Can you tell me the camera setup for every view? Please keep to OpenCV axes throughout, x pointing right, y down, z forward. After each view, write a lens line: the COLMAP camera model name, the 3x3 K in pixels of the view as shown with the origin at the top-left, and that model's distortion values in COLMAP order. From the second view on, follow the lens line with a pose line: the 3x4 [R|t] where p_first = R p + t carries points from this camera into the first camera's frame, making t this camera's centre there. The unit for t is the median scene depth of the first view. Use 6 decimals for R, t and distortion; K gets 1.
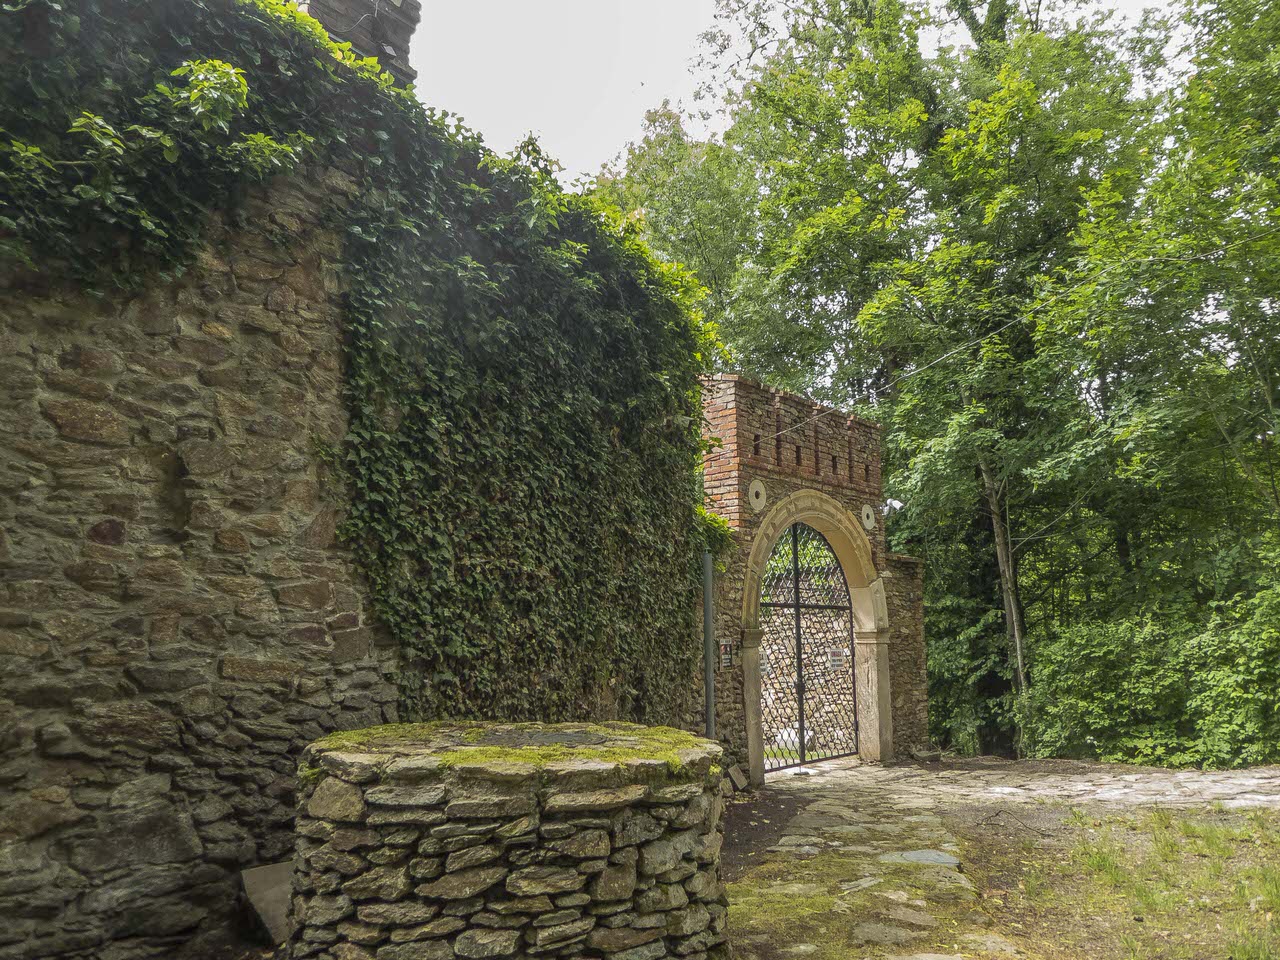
lens RADIAL K [[927.6, 0, 639.9], [0, 927.6, 479.7], [0, 0, 1]] dist [-0.036620, 0.025575]
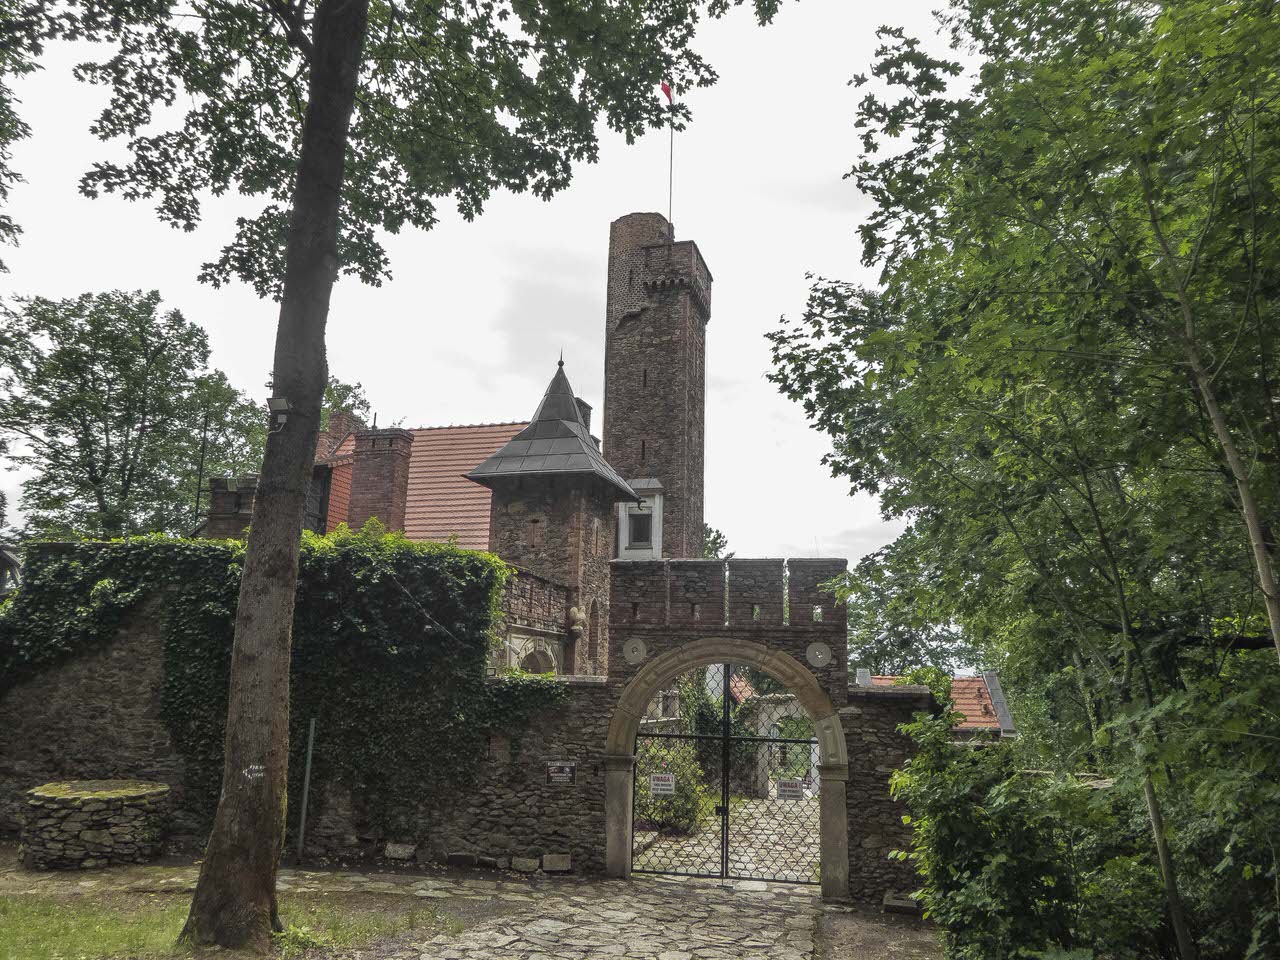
lens RADIAL K [[927.6, 0, 642.7], [0, 927.6, 477.8], [0, 0, 1]] dist [-0.036620, 0.025575]
pose [[0.482319, -0.174505, -0.858438, 1.364197], [0.116167, 0.984044, -0.134770, -0.047899], [0.868259, -0.034720, 0.494894, 0.401299]]
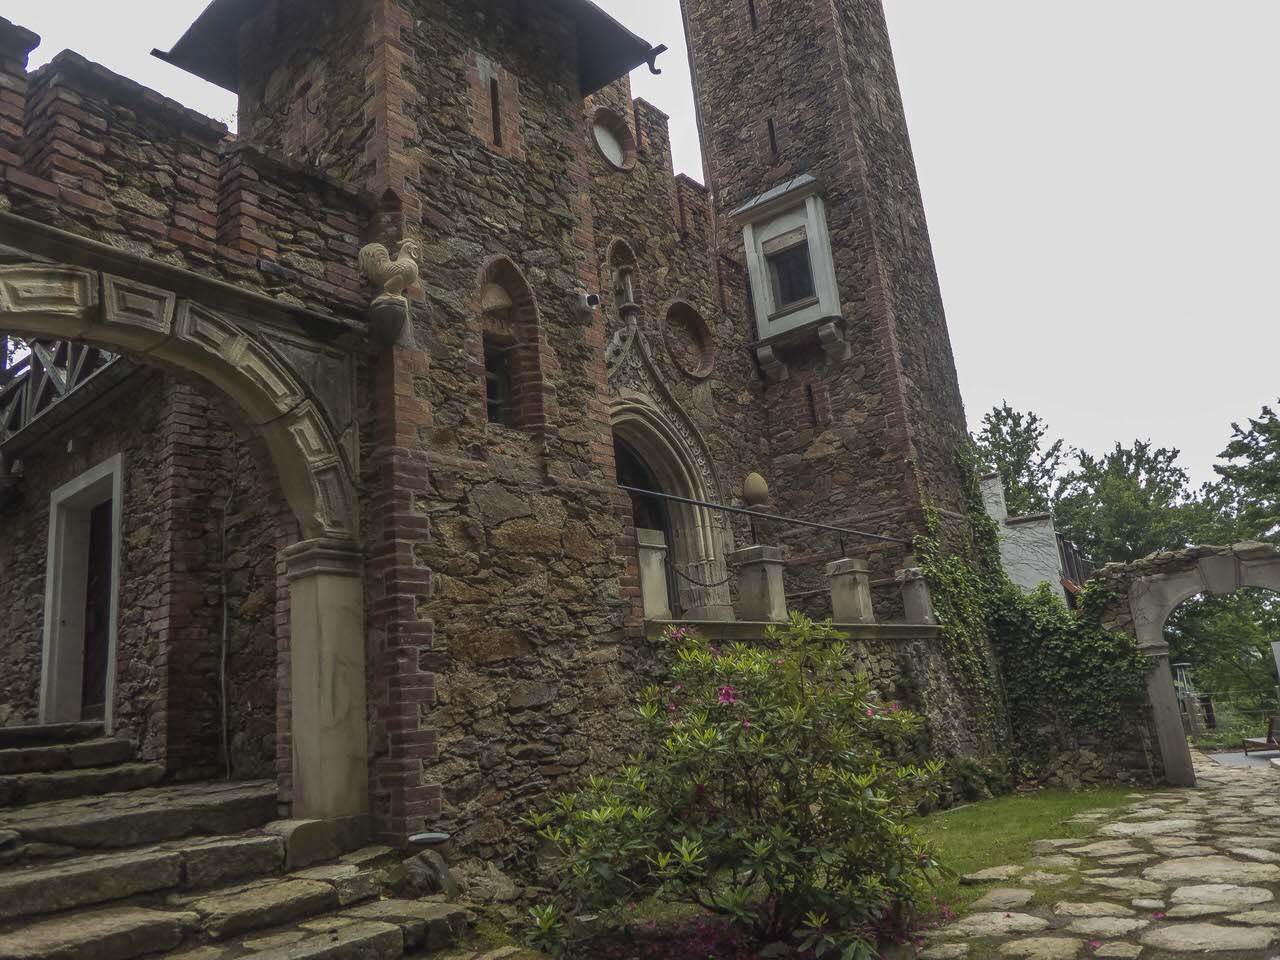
lens RADIAL K [[927.6, 0, 641.8], [0, 927.6, 475.6], [0, 0, 1]] dist [-0.036620, 0.025575]
pose [[0.119458, -0.254795, -0.959588, 0.765013], [0.255817, 0.941774, -0.218219, 0.107599], [0.959316, -0.219411, 0.177683, 0.824480]]
